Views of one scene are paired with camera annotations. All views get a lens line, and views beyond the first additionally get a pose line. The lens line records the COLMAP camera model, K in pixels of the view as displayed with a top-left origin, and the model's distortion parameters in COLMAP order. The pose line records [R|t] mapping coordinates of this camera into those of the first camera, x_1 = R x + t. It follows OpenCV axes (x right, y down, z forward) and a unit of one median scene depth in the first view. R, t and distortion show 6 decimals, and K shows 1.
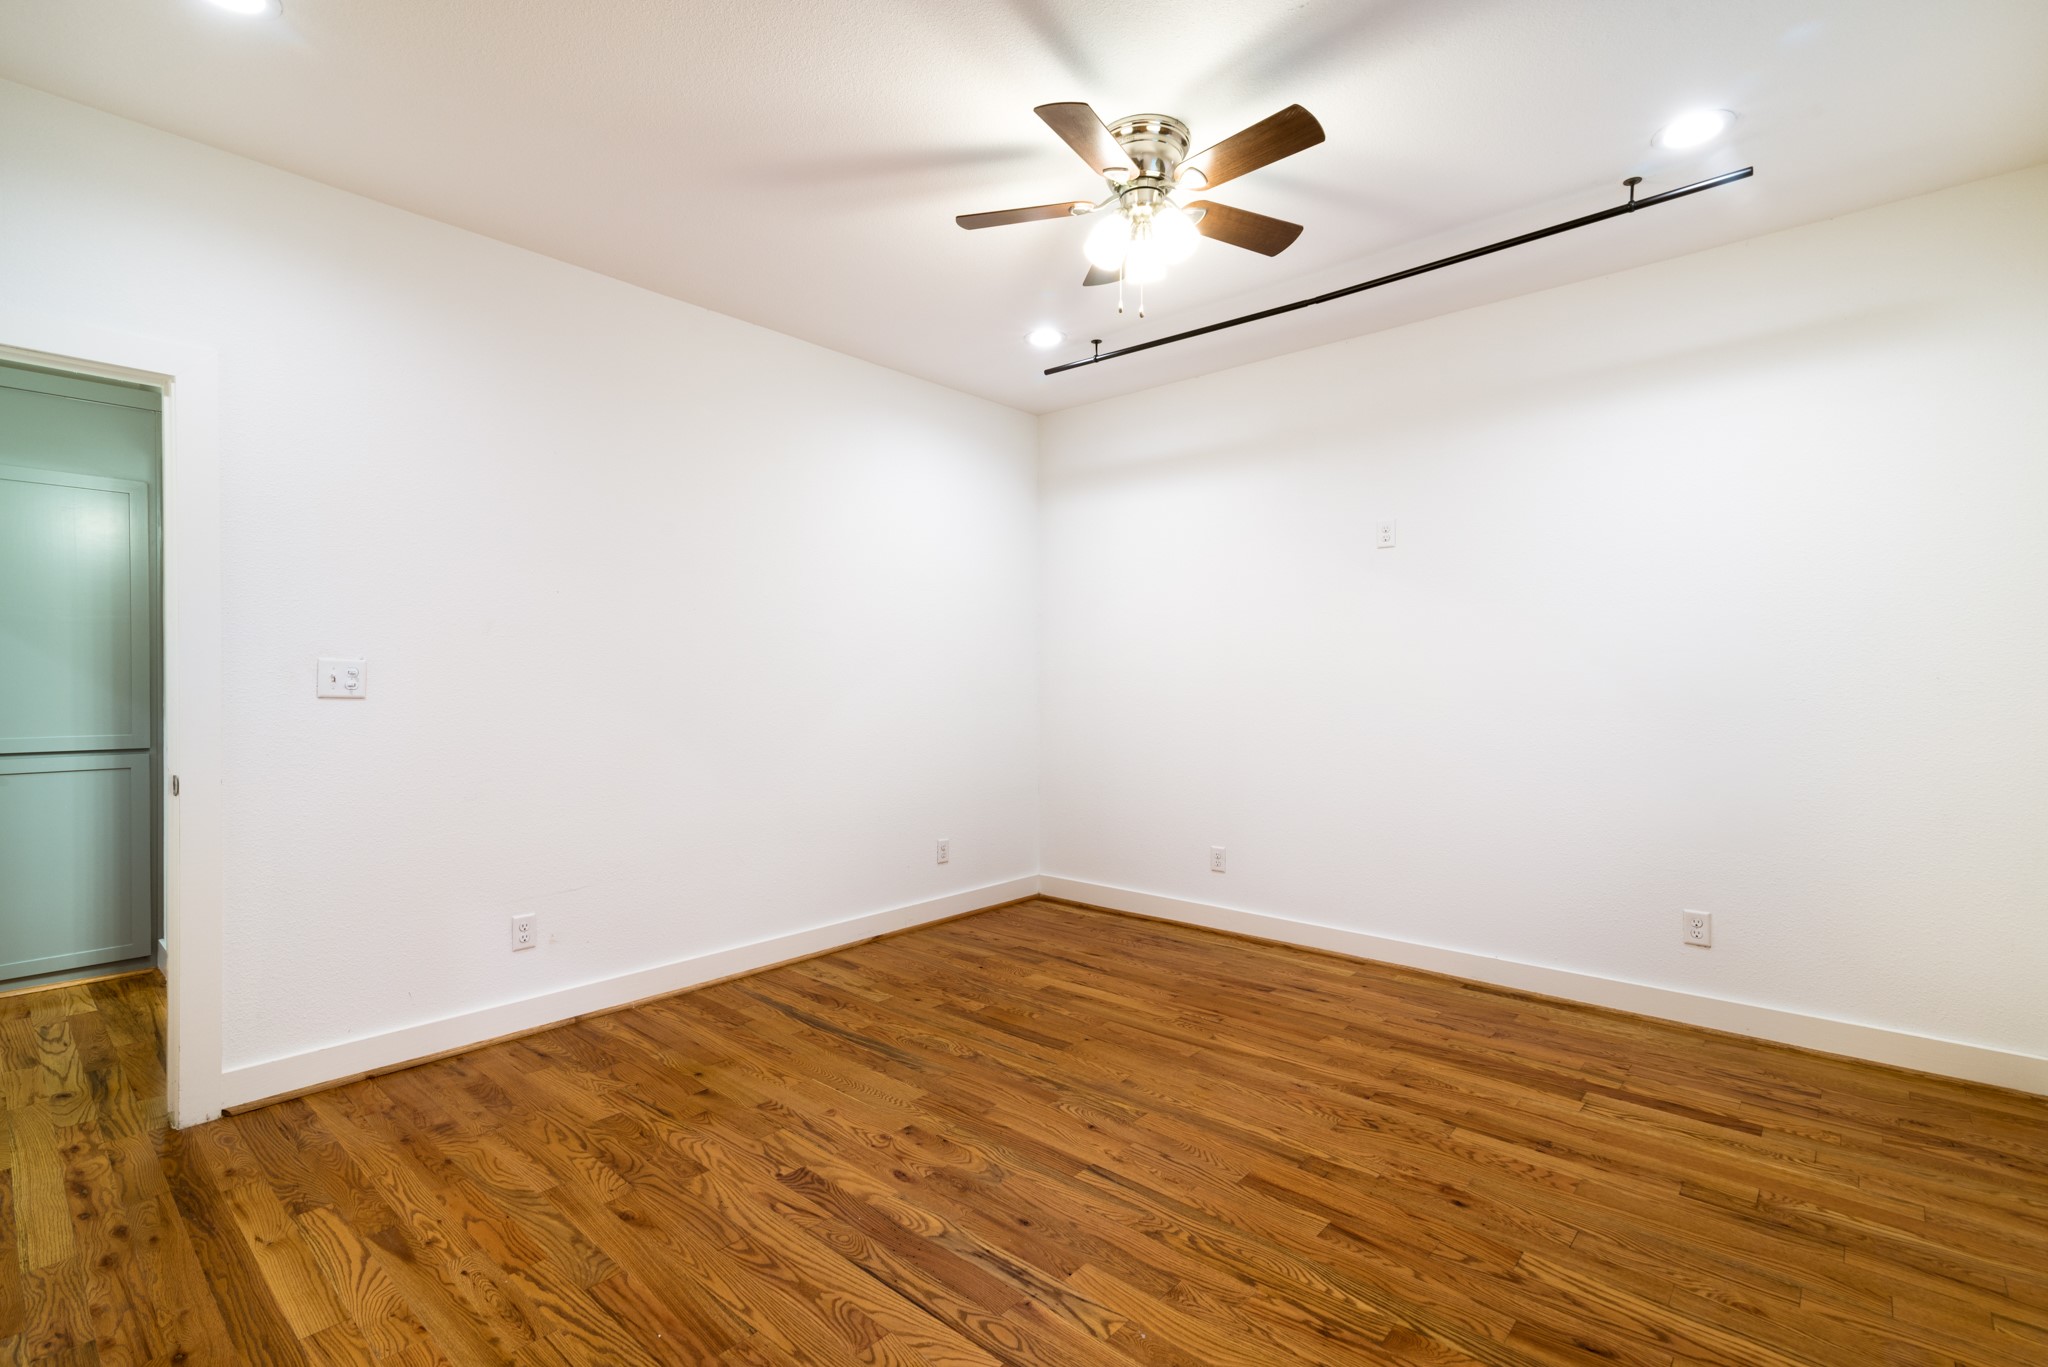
lens RADIAL K [[927.3, 0, 1041.9], [0, 927.3, 688.7], [0, 0, 1]] dist [0.016393, -0.002440]
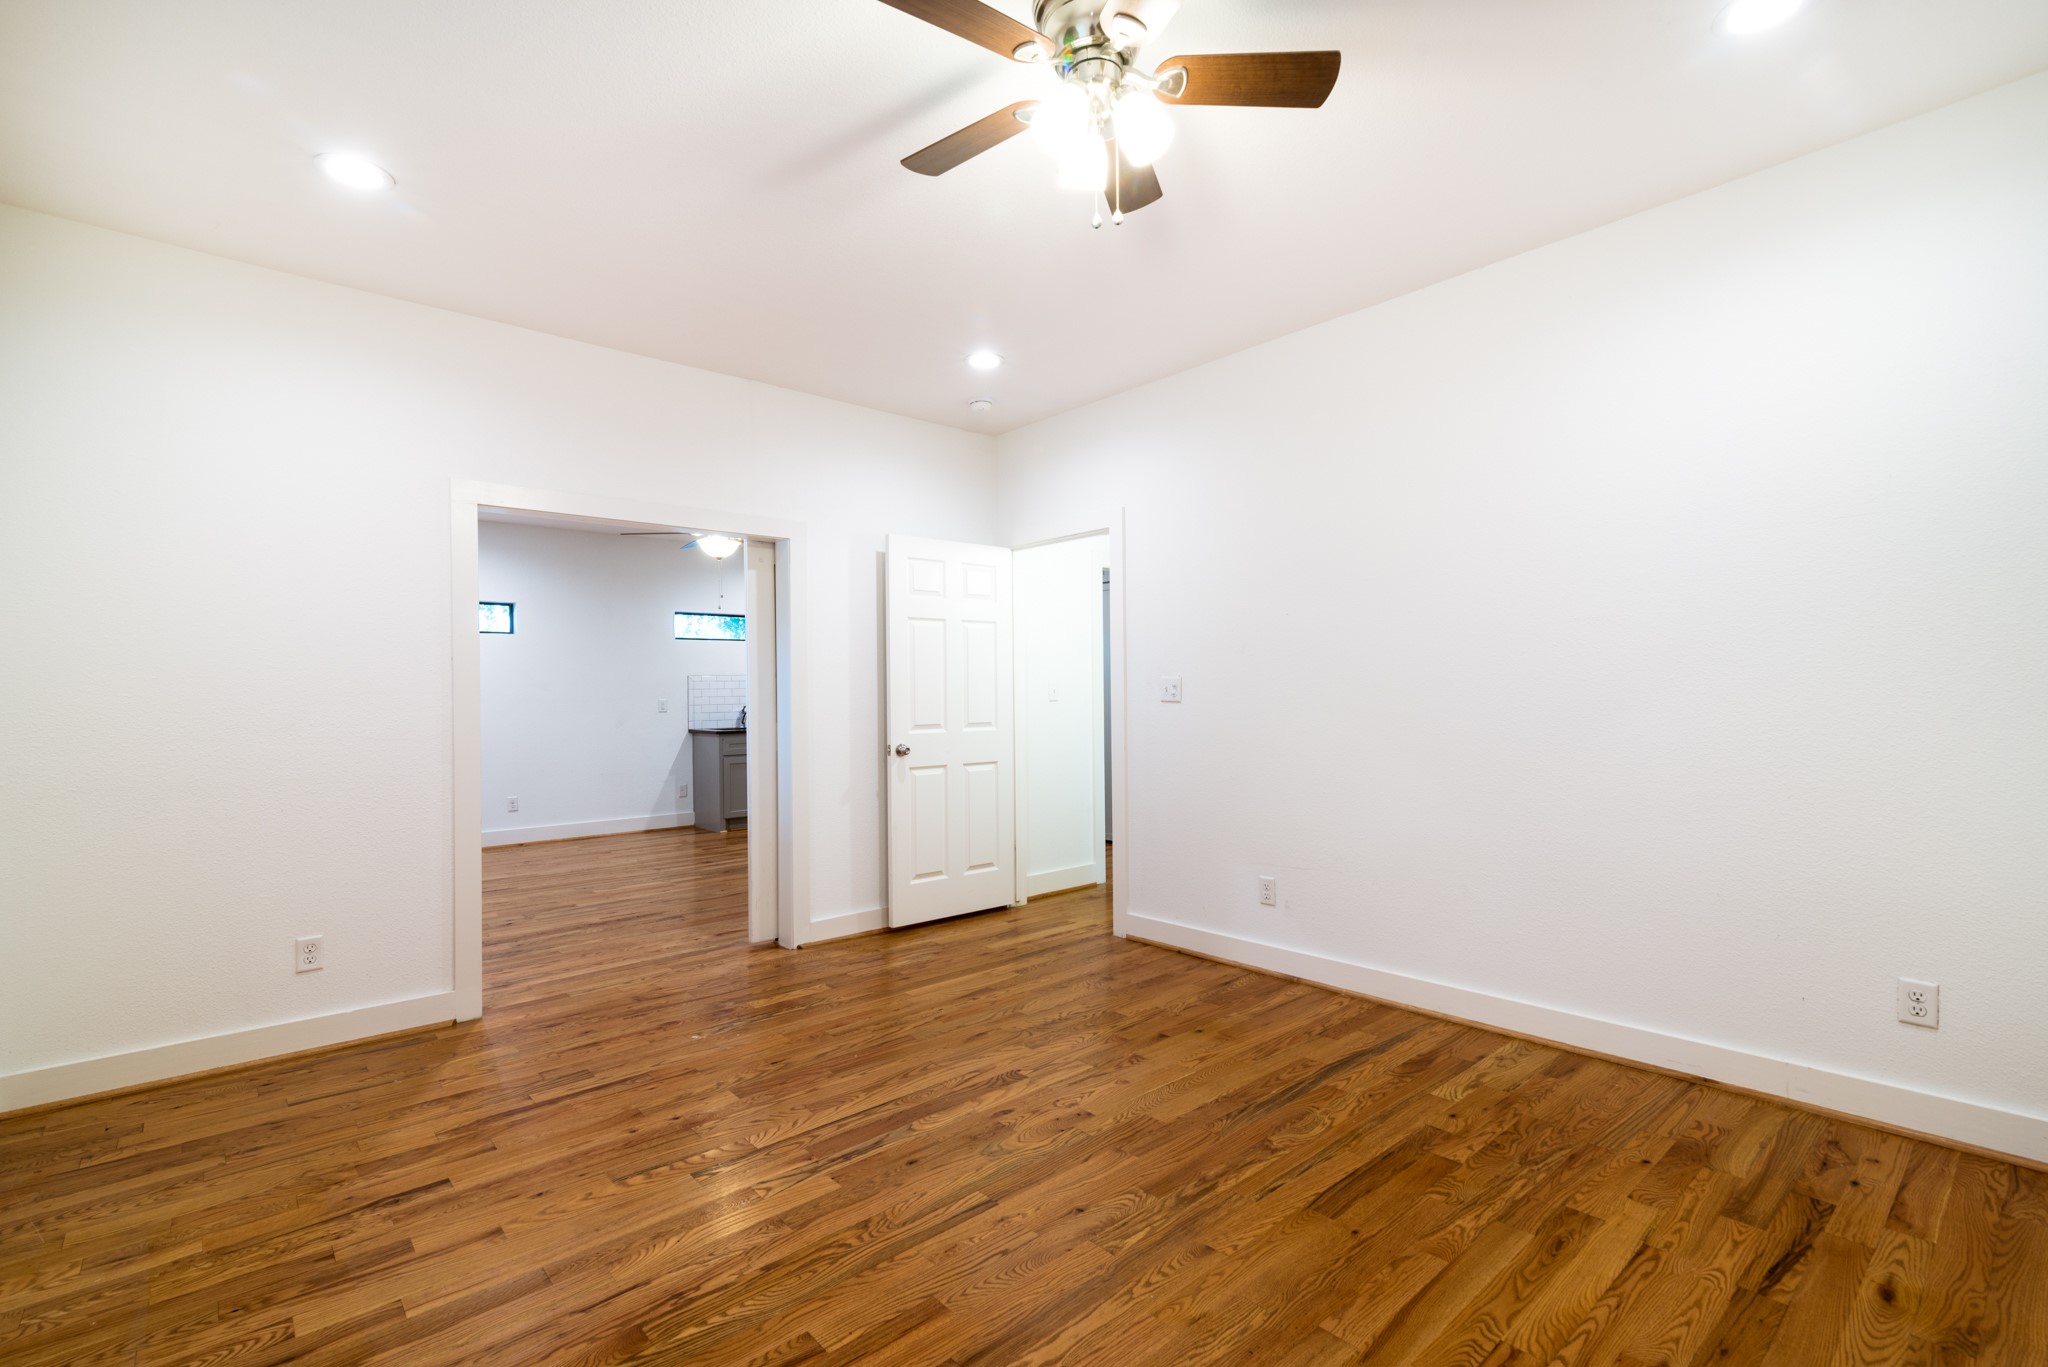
lens RADIAL K [[927.3, 0, 1013.2], [0, 927.3, 684.1], [0, 0, 1]] dist [0.016393, -0.002440]
pose [[-0.133312, -0.008969, -0.991033, 0.809592], [0.006708, 0.999928, -0.009952, -0.005493], [0.991051, -0.007975, -0.133243, 0.932639]]
